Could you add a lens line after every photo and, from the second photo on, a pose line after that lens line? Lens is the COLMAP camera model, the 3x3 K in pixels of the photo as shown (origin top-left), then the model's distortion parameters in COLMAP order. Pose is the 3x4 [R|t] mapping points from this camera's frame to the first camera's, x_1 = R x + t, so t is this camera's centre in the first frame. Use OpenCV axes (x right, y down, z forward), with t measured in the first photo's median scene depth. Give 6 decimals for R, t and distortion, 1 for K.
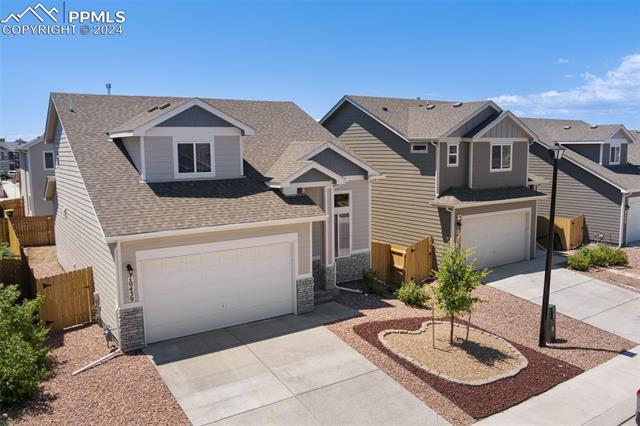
lens RADIAL K [[515.8, 0, 320.0], [0, 515.8, 213.0], [0, 0, 1]] dist [-0.068906, 0.008054]
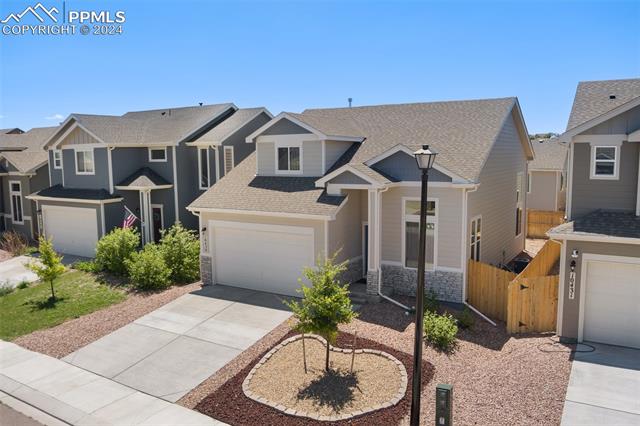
lens RADIAL K [[515.8, 0, 320.0], [0, 515.8, 213.0], [0, 0, 1]] dist [-0.068906, 0.008054]
pose [[0.411217, 0.111625, -0.904677, 0.942314], [-0.107178, 0.991510, 0.073622, -0.075234], [0.905215, 0.066686, 0.419689, 0.536181]]
